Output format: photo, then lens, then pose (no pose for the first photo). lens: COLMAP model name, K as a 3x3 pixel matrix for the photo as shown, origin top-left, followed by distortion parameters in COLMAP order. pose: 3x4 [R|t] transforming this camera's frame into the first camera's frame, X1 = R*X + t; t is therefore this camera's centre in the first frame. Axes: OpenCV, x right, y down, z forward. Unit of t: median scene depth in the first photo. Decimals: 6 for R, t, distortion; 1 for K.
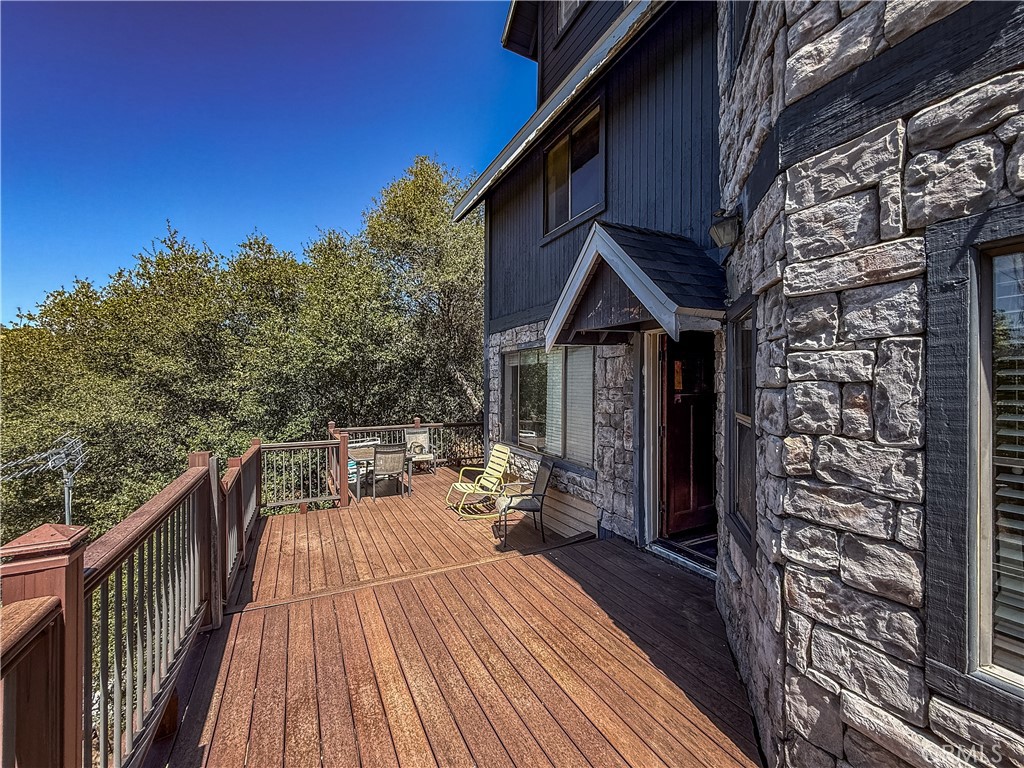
lens RADIAL K [[415.7, 0, 505.2], [0, 415.7, 388.5], [0, 0, 1]] dist [0.000132, -0.000680]
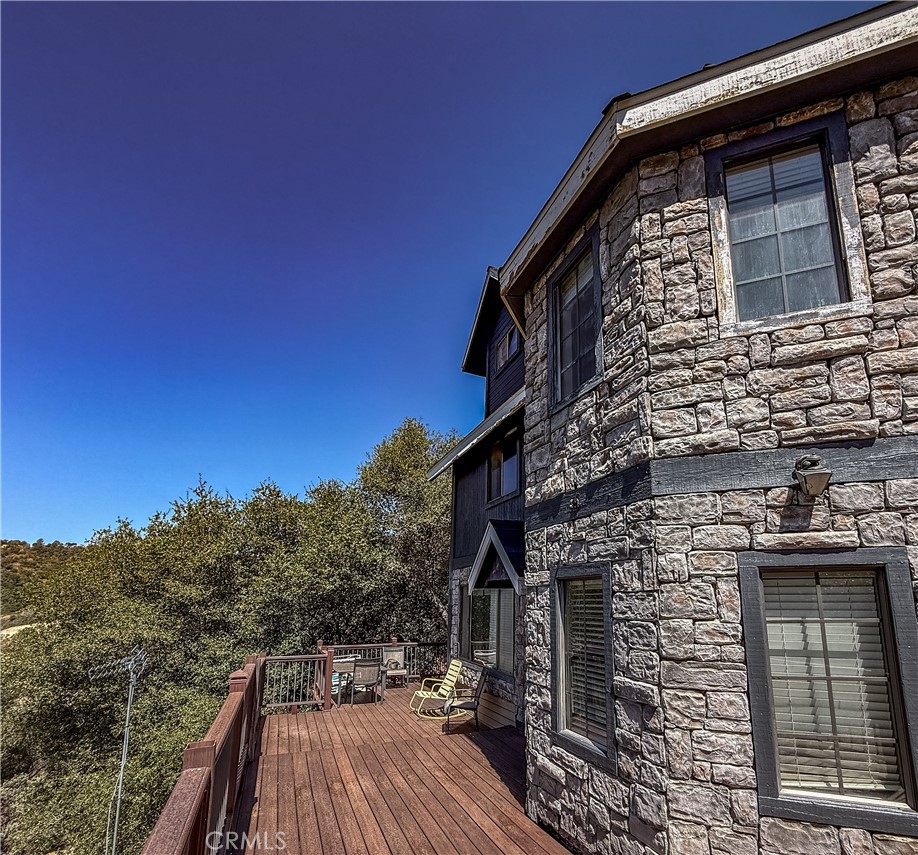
lens RADIAL K [[433.6, 0, 509.7], [0, 433.6, 543.1], [0, 0, 1]] dist [-0.003057, -0.000382]
pose [[0.999792, 0.012060, 0.016440, 0.117772], [-0.009523, 0.989163, -0.146513, -0.021499], [-0.018029, 0.146326, 0.989072, -0.325701]]
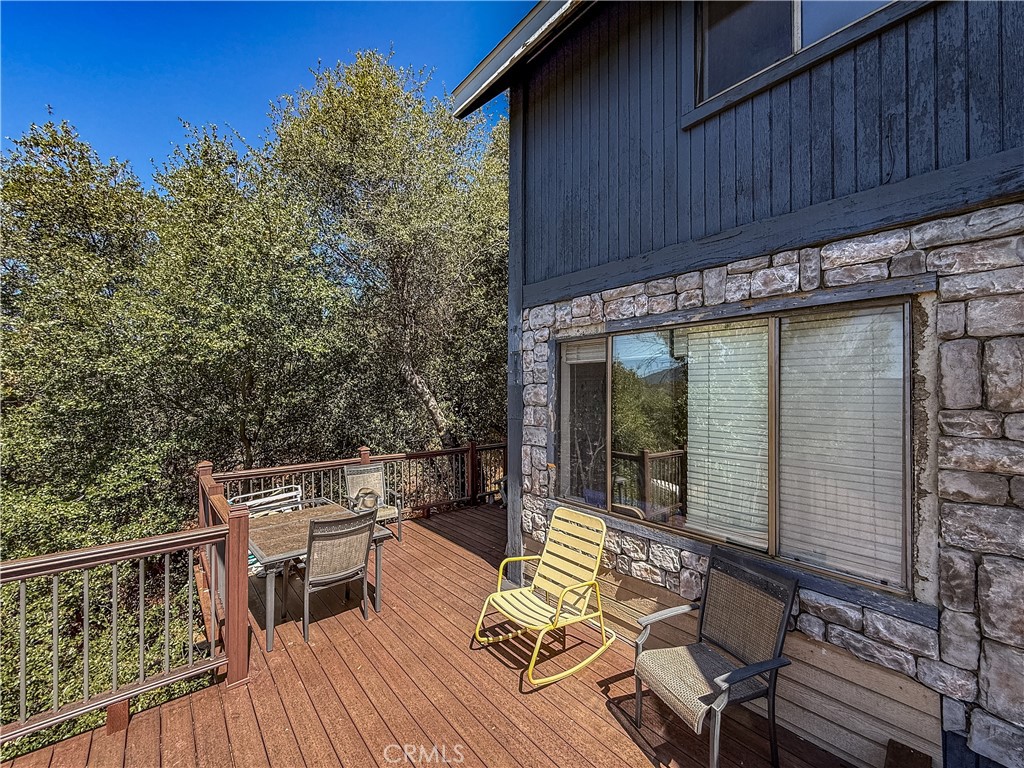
lens RADIAL K [[415.7, 0, 520.1], [0, 415.7, 385.5], [0, 0, 1]] dist [0.000132, -0.000680]
pose [[0.968002, 0.004275, 0.250905, -0.199841], [0.001016, 0.999780, -0.020957, -0.011801], [-0.250939, 0.020541, 0.967785, 0.471845]]
